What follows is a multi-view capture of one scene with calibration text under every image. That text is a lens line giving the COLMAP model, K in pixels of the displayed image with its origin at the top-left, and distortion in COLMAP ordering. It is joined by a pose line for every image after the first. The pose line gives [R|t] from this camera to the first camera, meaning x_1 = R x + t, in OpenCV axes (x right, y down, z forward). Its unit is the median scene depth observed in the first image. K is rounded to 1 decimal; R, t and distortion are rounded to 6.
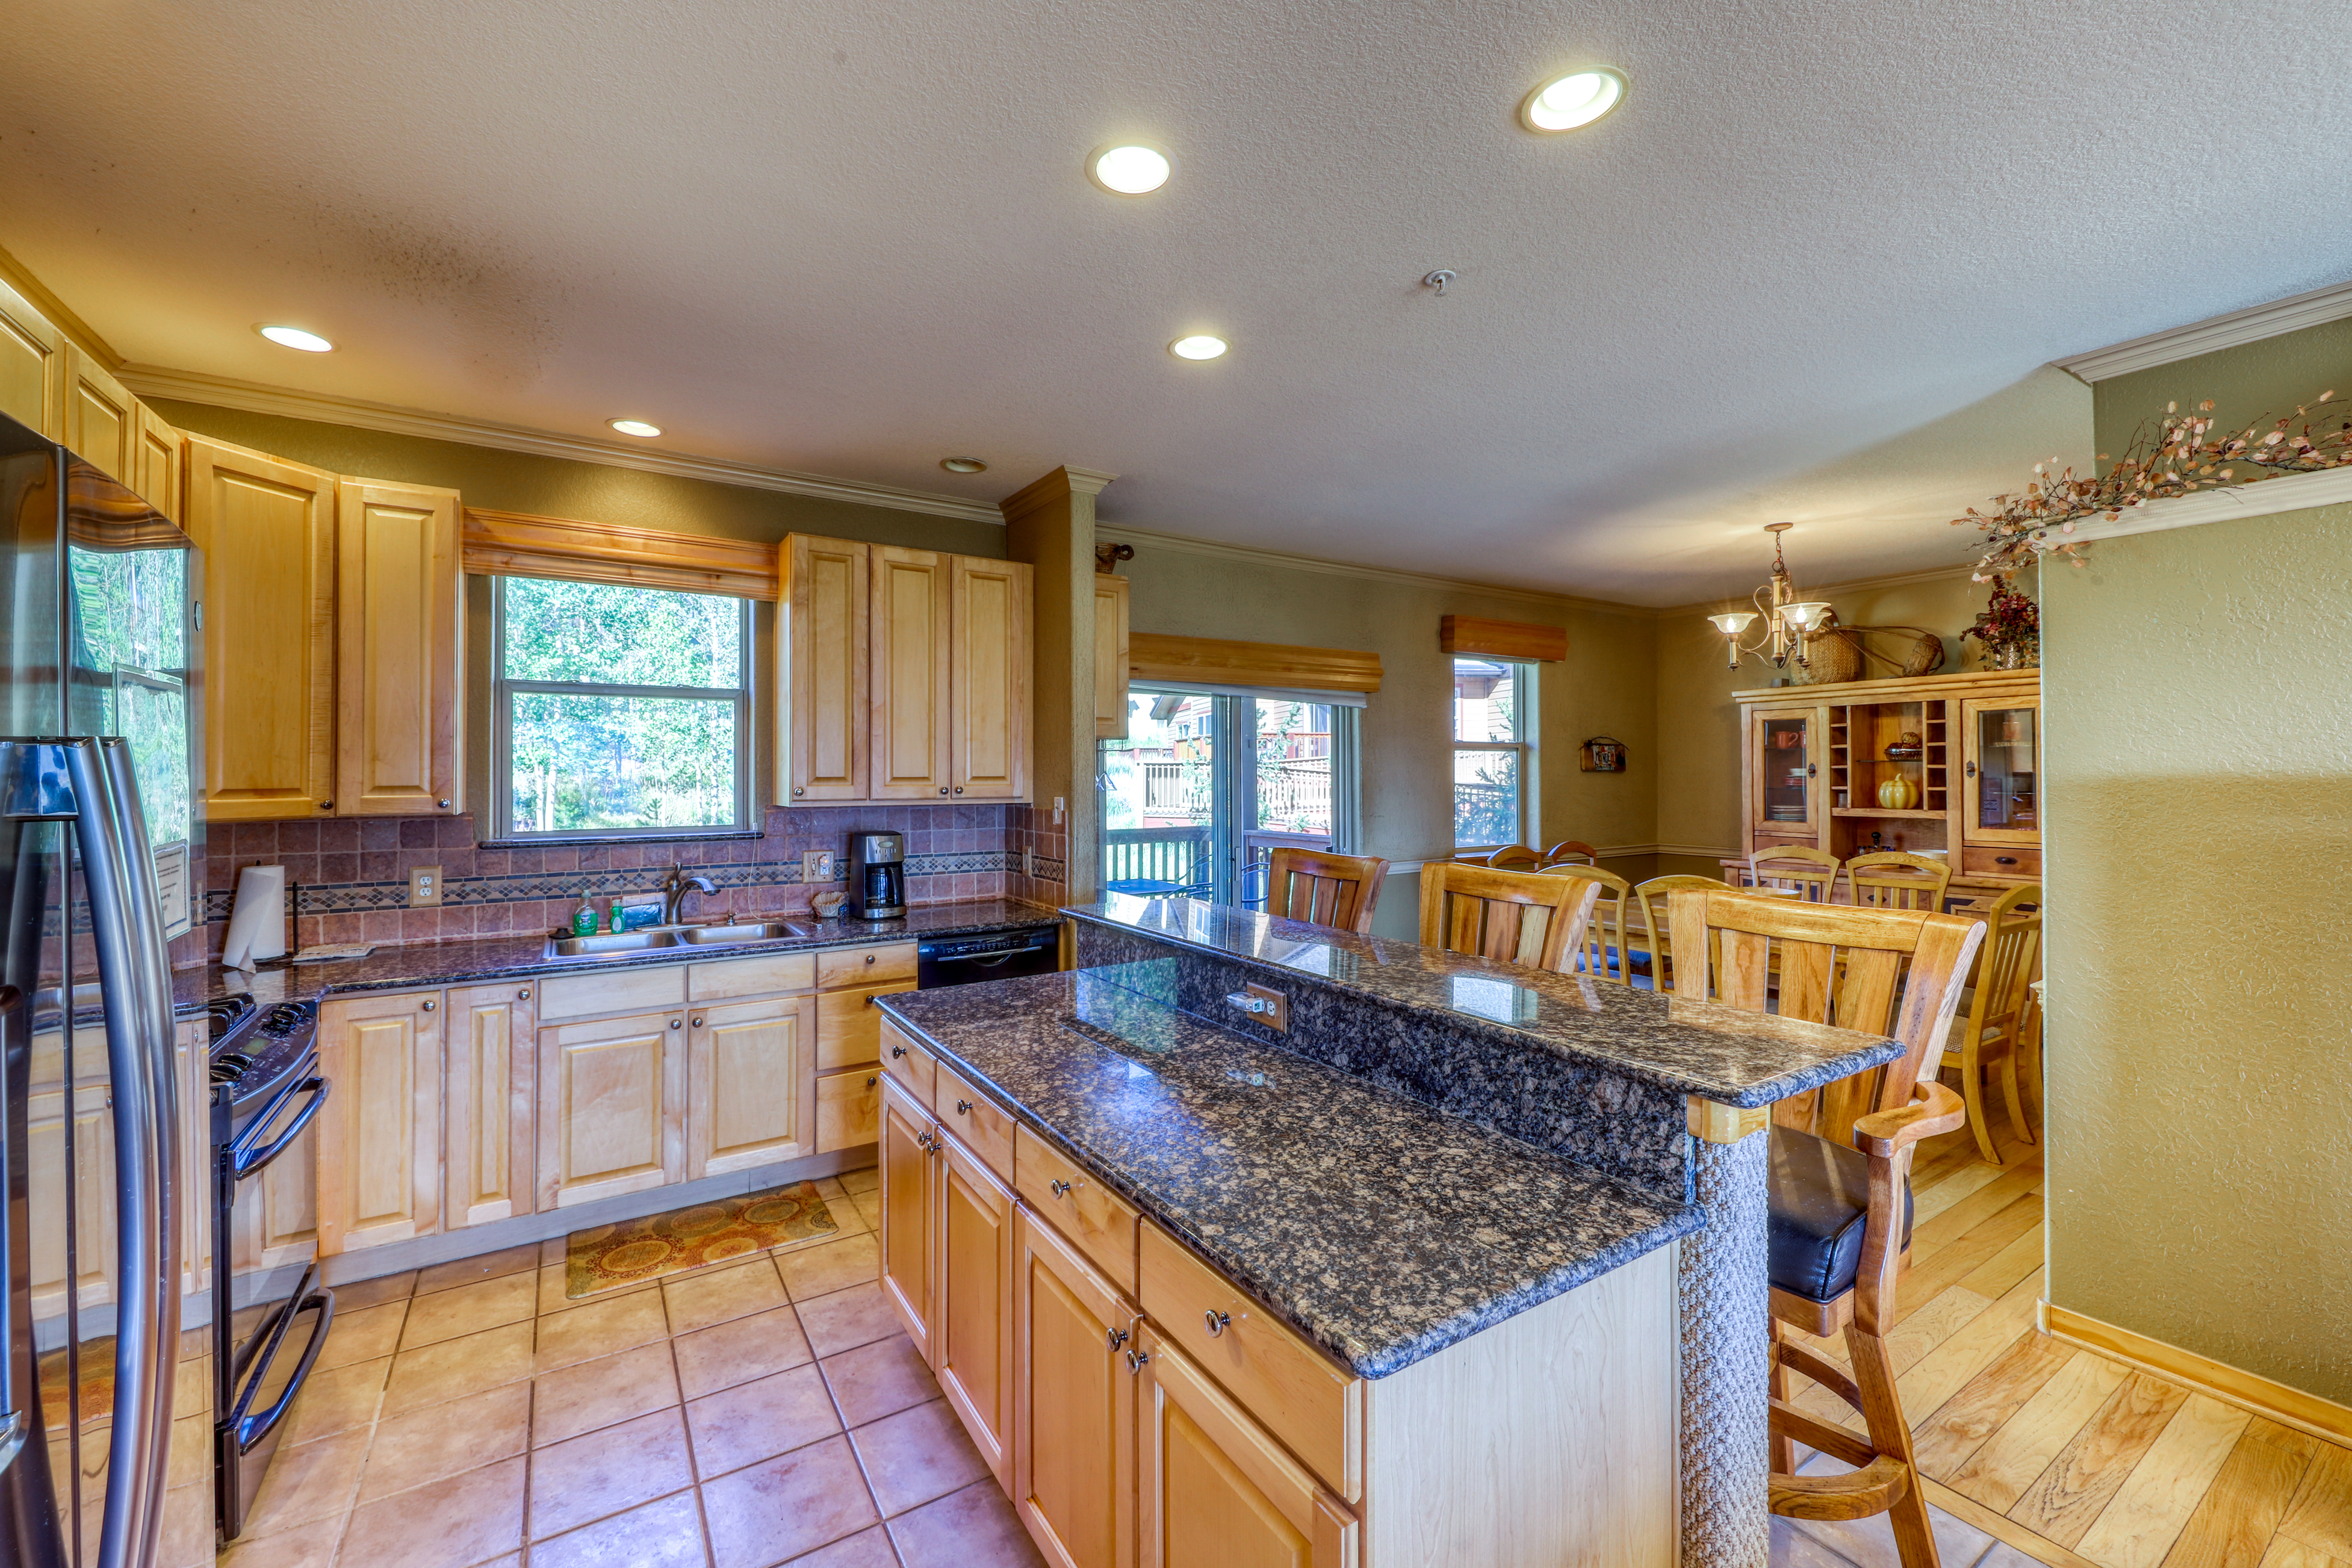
lens RADIAL K [[942.2, 0, 1175.1], [0, 942.2, 770.4], [0, 0, 1]] dist [-0.017117, -0.000221]
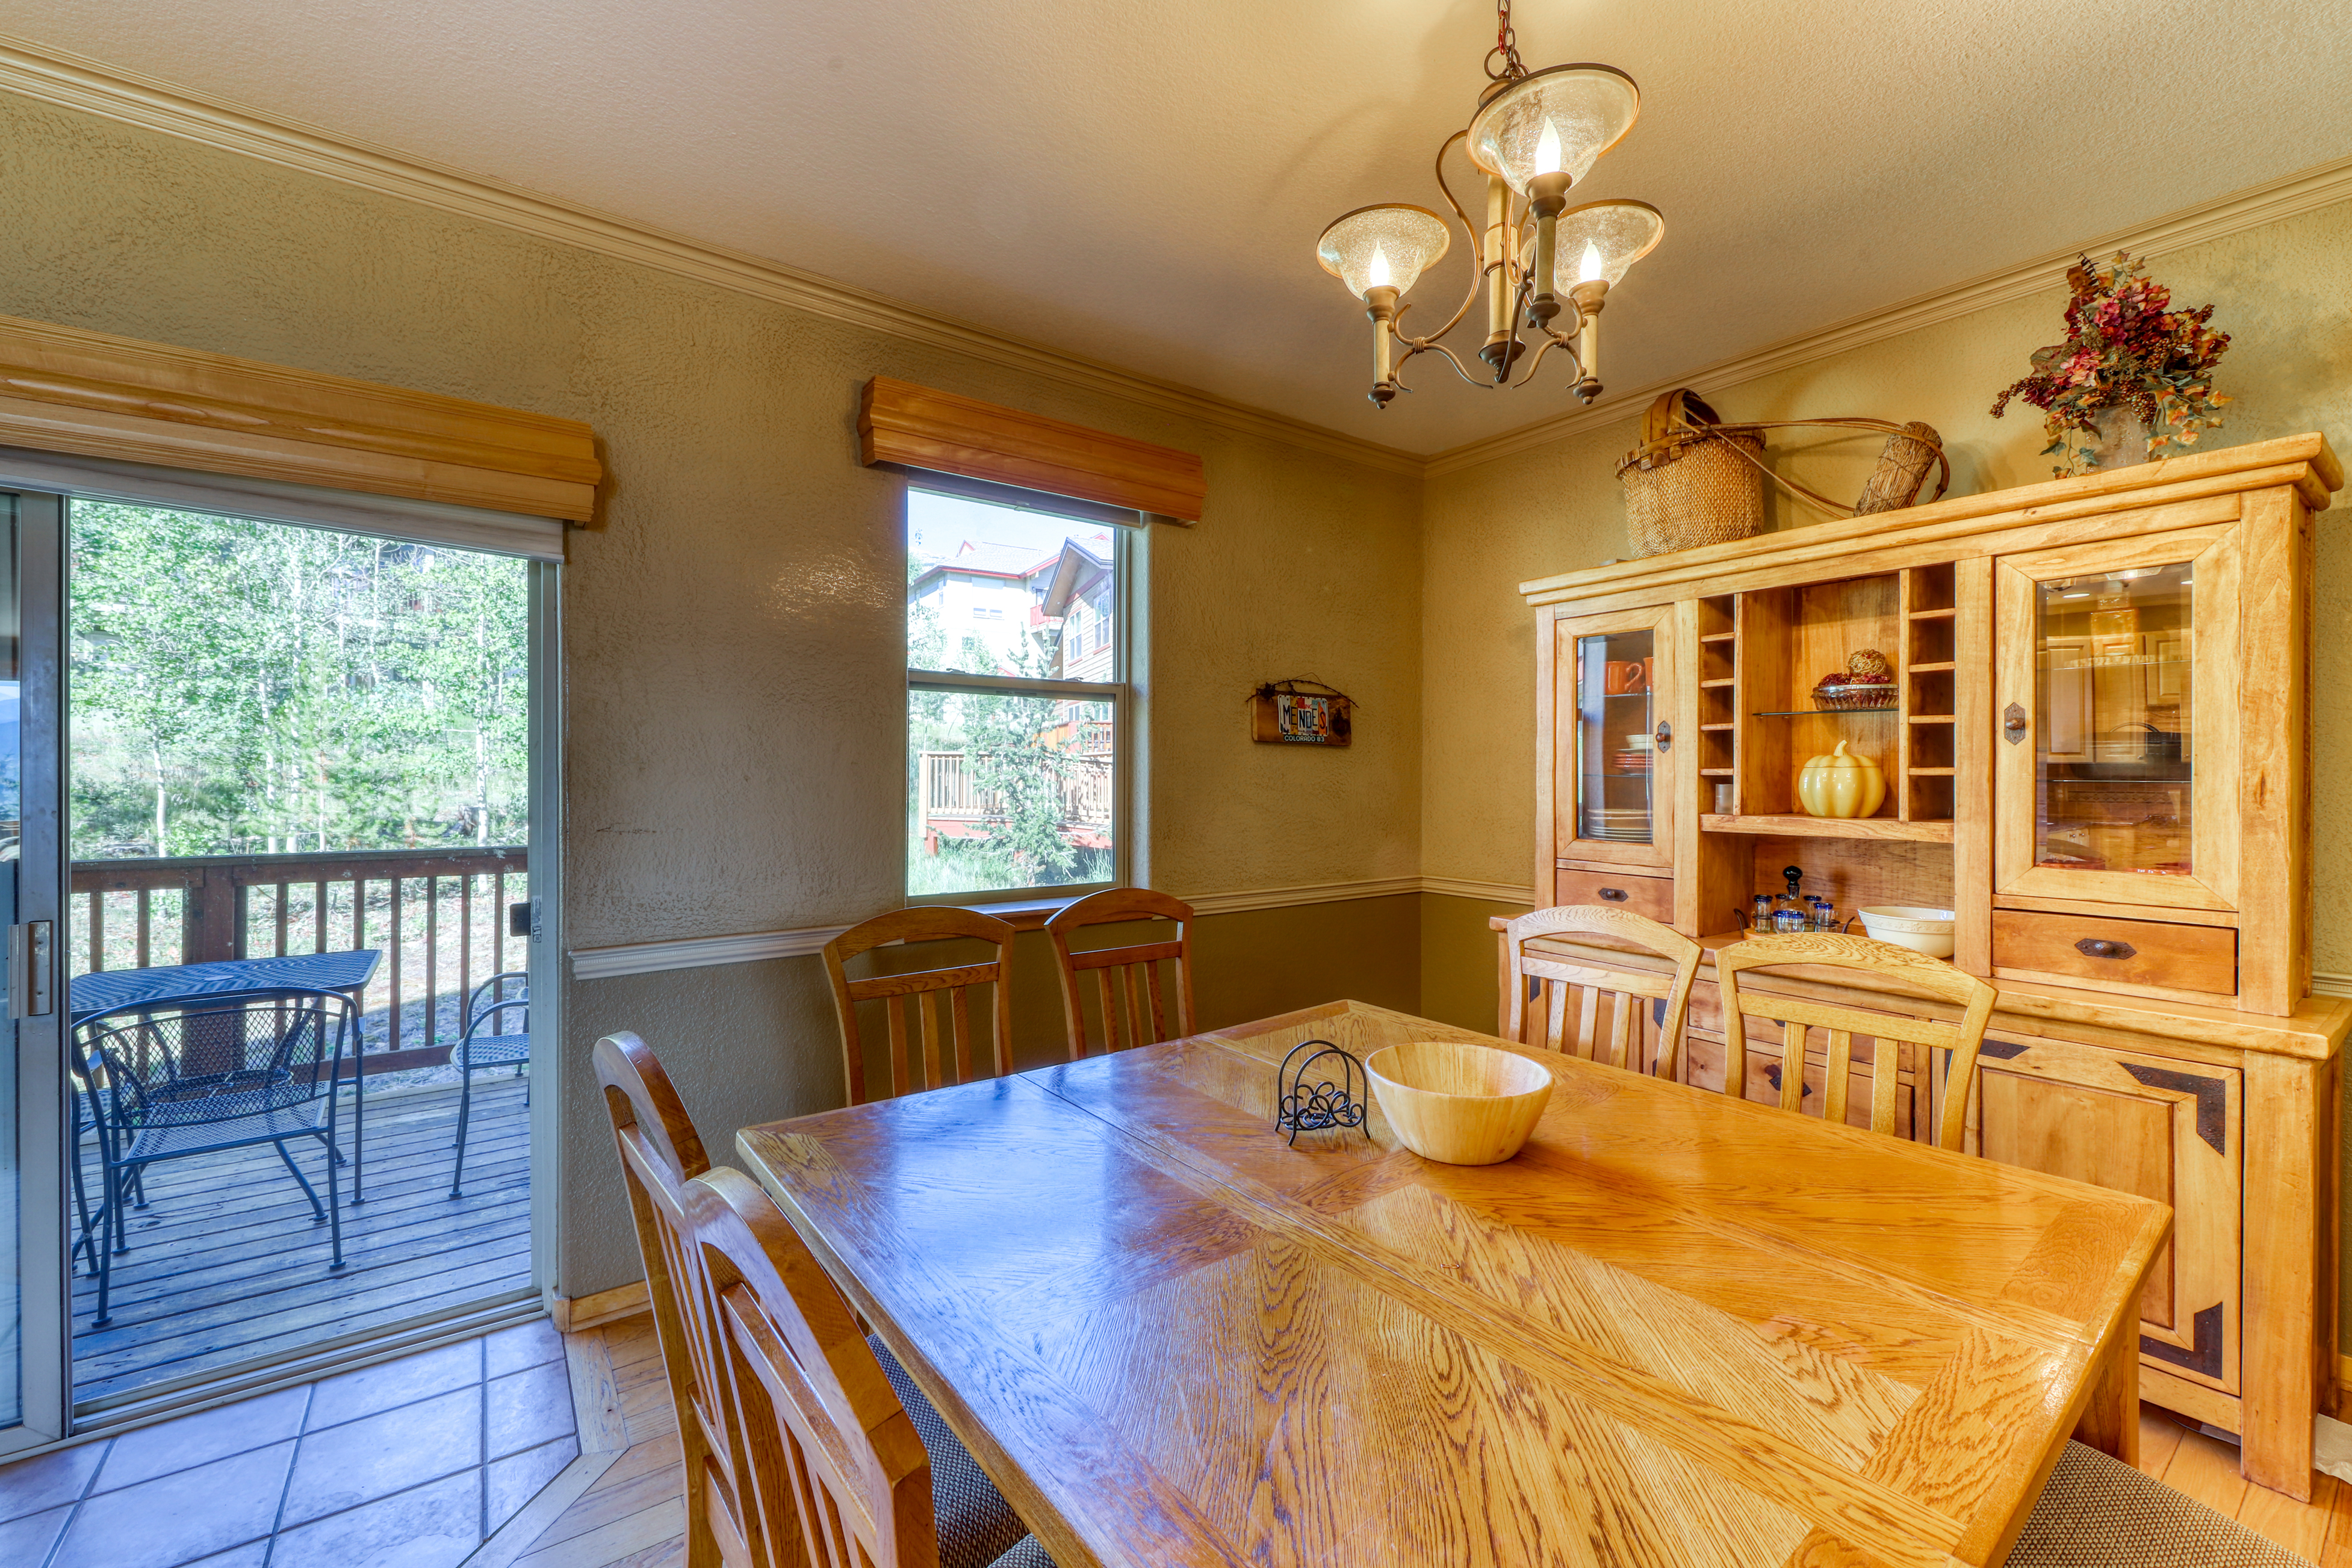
lens RADIAL K [[942.2, 0, 1162.5], [0, 942.2, 787.8], [0, 0, 1]] dist [-0.017117, -0.000221]
pose [[0.998604, 0.002717, 0.052751, 0.412250], [-0.003690, 0.999825, 0.018347, 0.019197], [-0.052692, -0.018516, 0.998439, 0.550811]]
